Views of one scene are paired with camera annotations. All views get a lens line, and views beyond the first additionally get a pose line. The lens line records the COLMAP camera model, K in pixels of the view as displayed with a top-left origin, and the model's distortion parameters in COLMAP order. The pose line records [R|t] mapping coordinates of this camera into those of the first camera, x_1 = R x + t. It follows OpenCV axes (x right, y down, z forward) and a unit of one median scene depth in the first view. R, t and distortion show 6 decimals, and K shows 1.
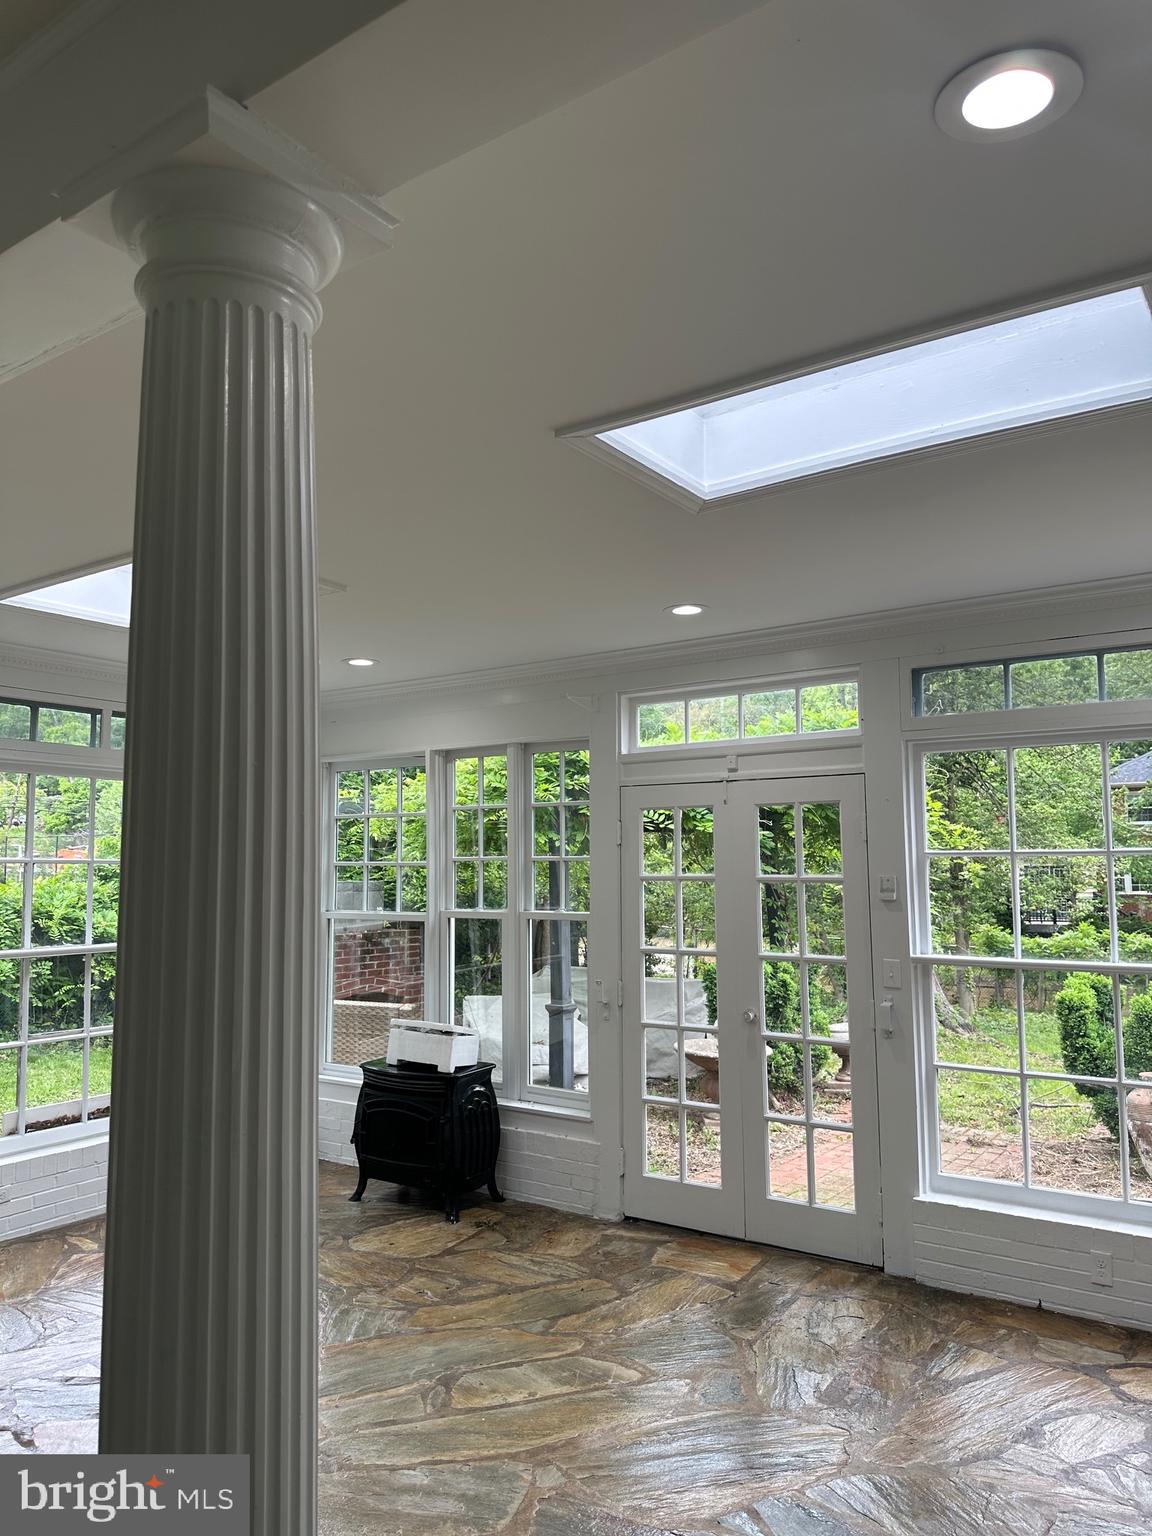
lens RADIAL K [[1079.6, 0, 577.0], [0, 1079.6, 749.0], [0, 0, 1]] dist [0.057288, -0.073539]
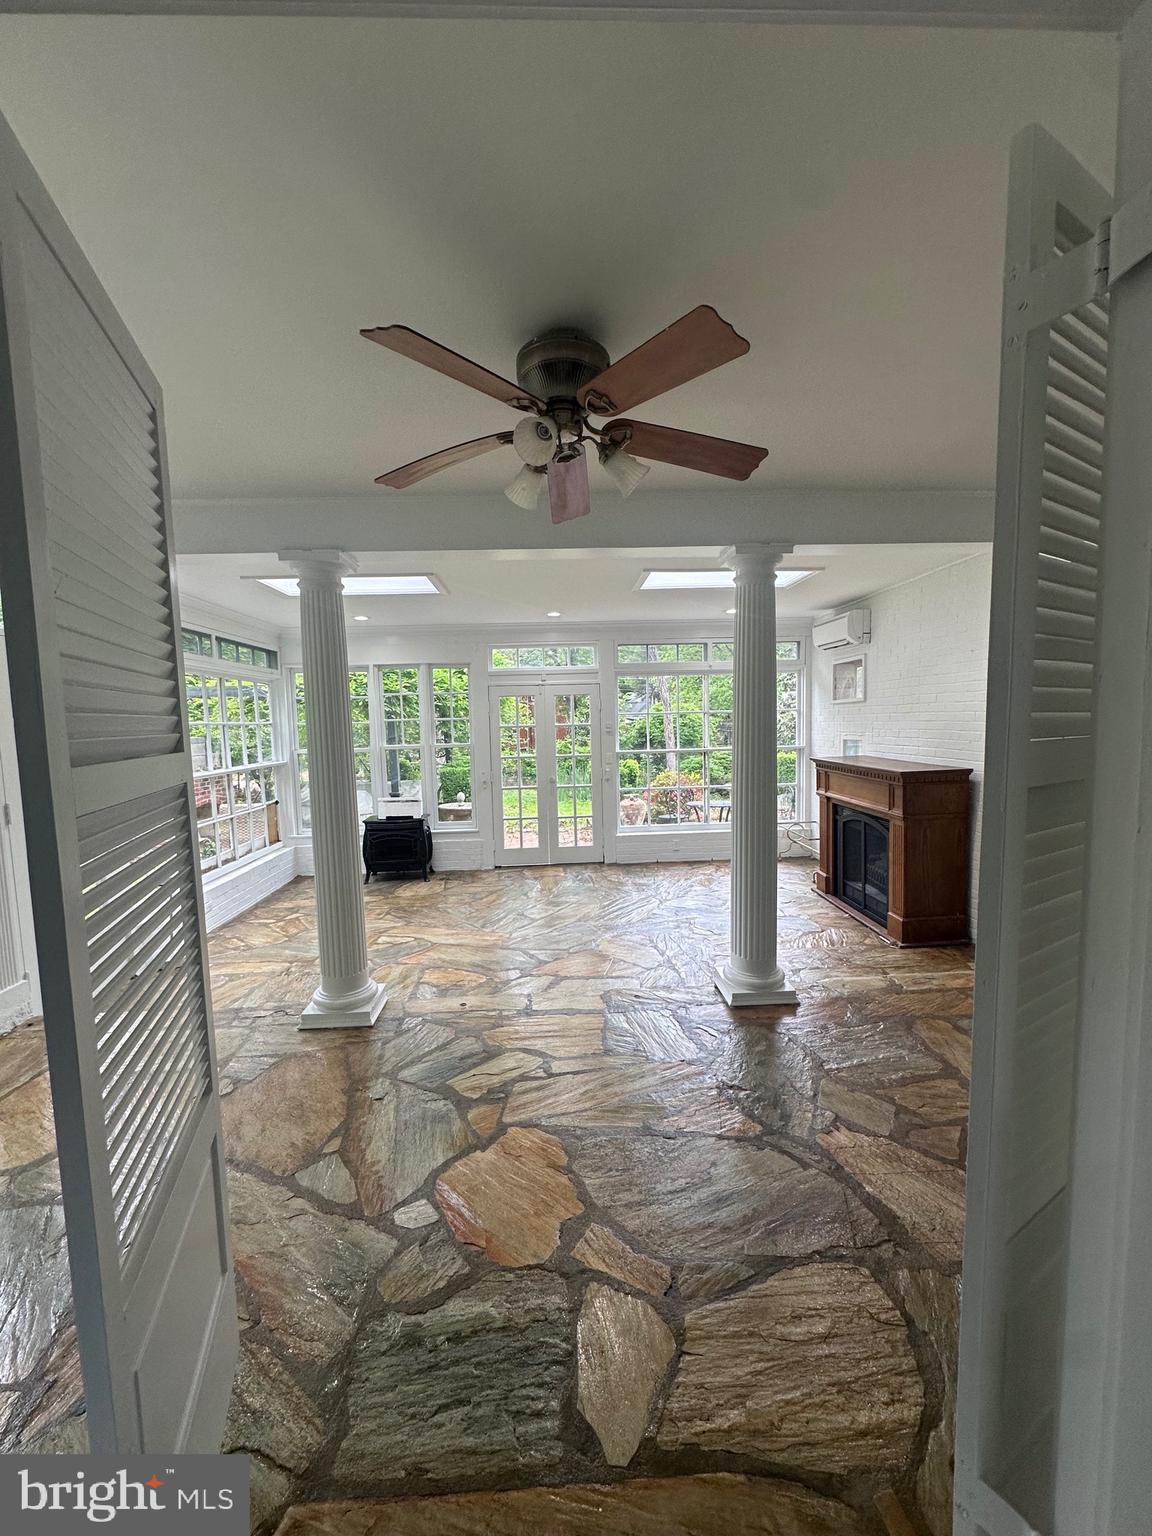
lens RADIAL K [[613.4, 0, 573.1], [0, 613.4, 761.9], [0, 0, 1]] dist [-0.001815, -0.000532]
pose [[0.796263, -0.058261, 0.602138, -0.649592], [-0.045148, 0.986853, 0.155189, -0.017419], [-0.603263, -0.150757, 0.783164, -0.136481]]
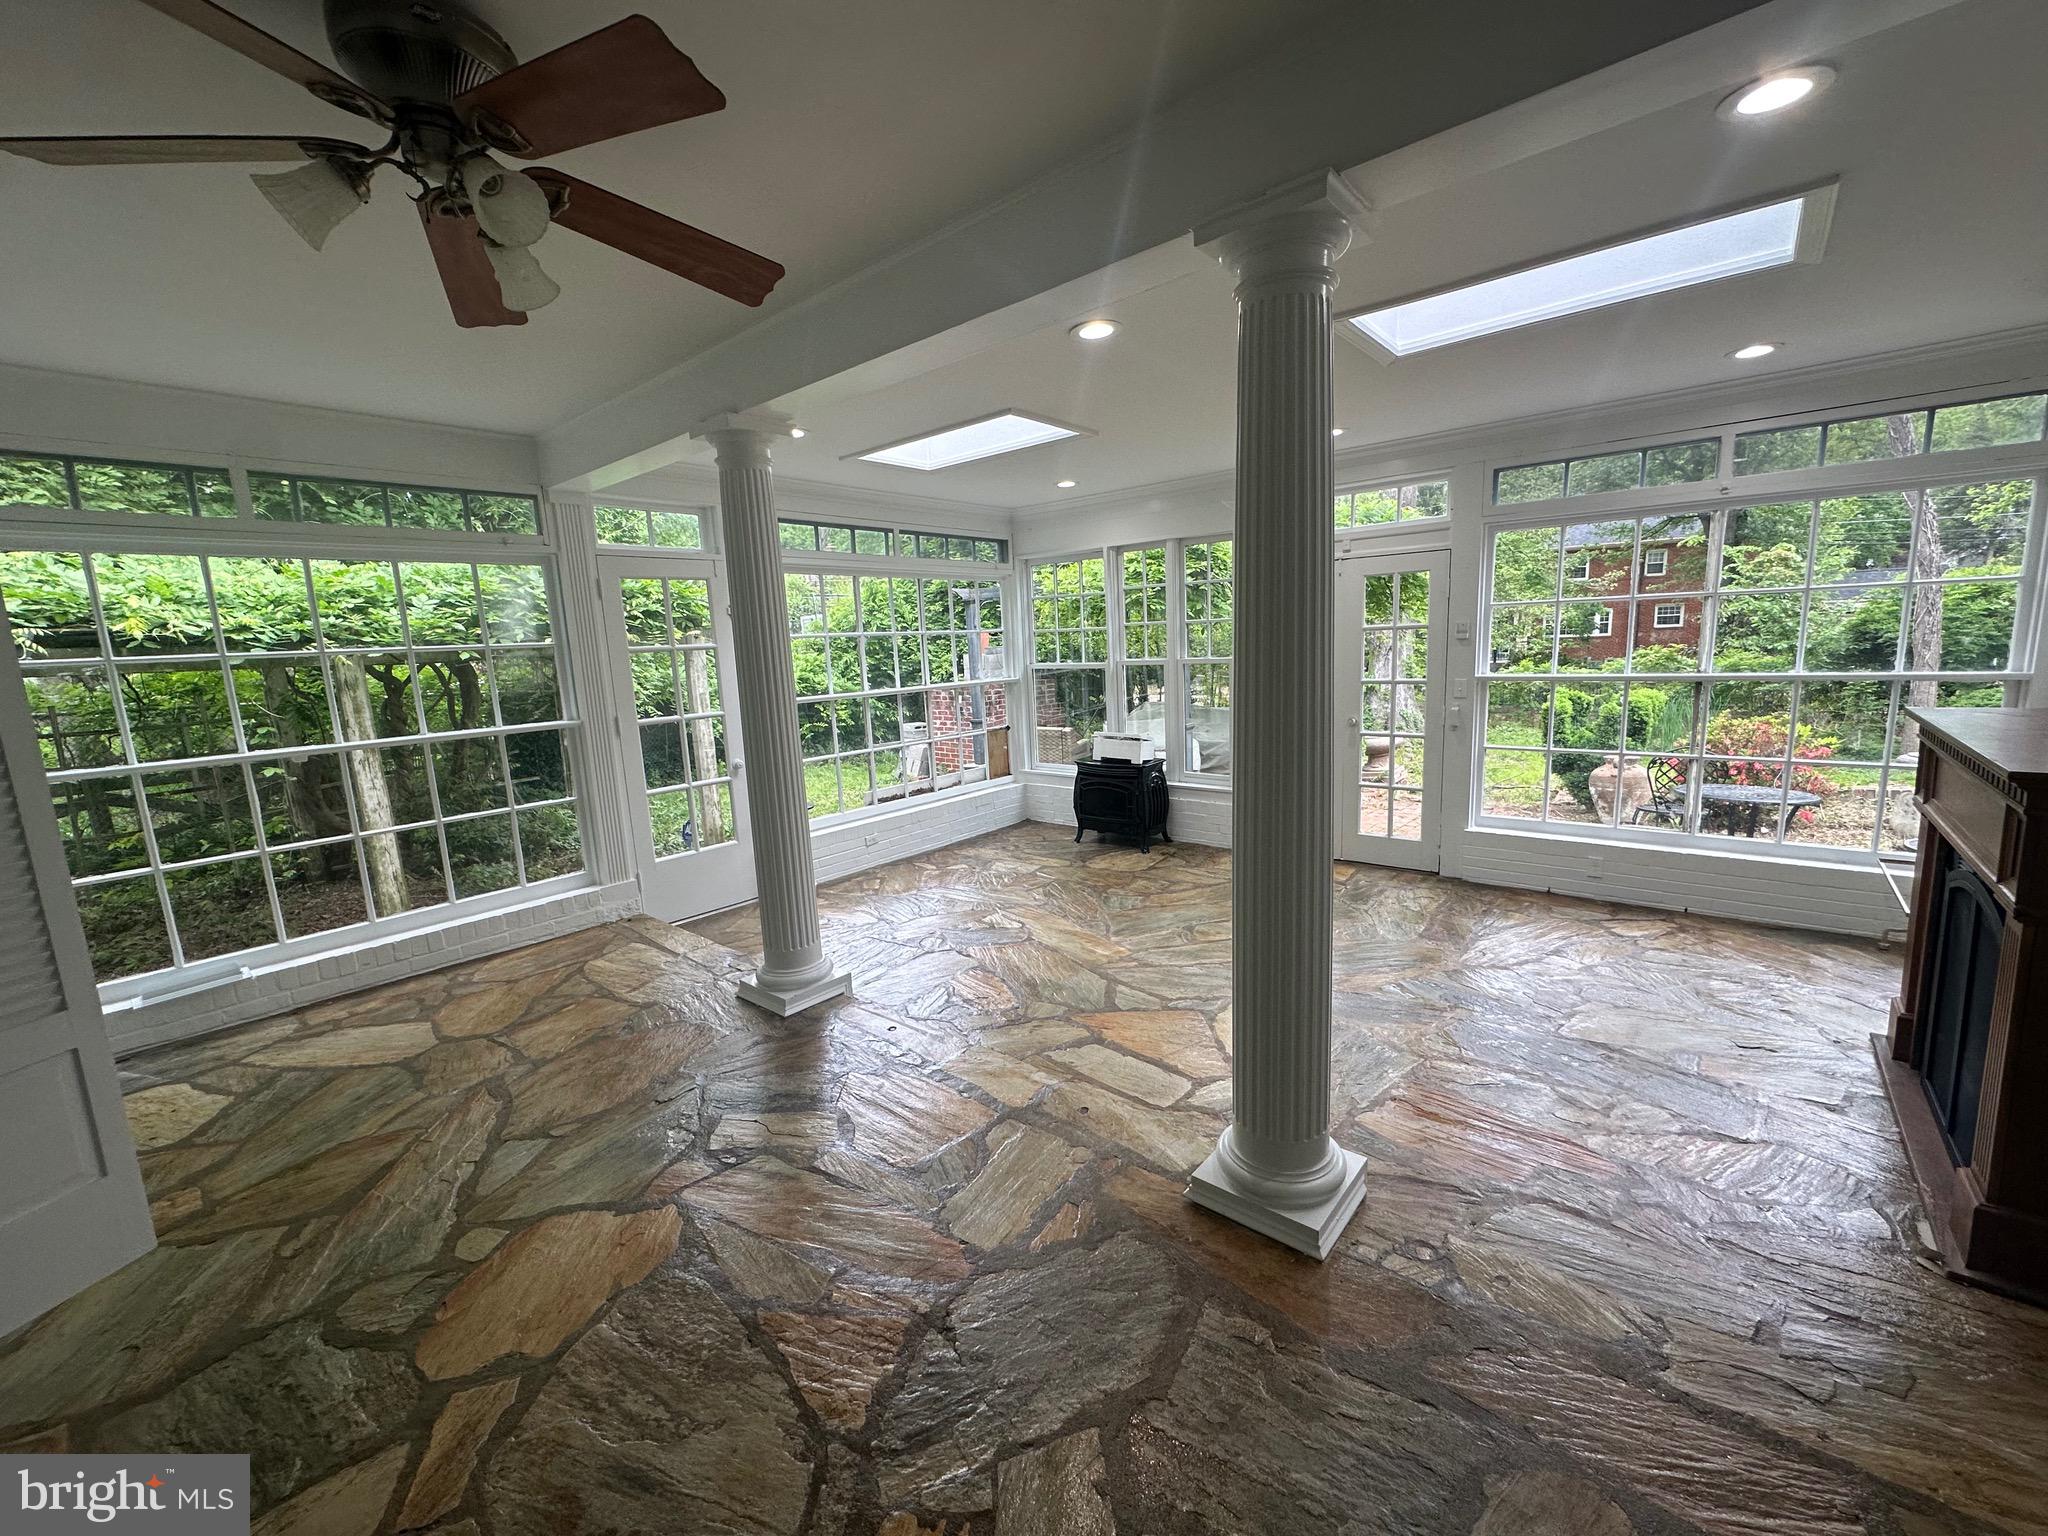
lens RADIAL K [[817.8, 0, 1026.5], [0, 817.8, 764.3], [0, 0, 1]] dist [-0.001815, -0.000532]
pose [[0.994406, -0.022196, -0.103271, -0.168912], [0.048545, 0.964339, 0.260182, -0.010463], [0.093813, -0.263739, 0.960021, -0.134791]]
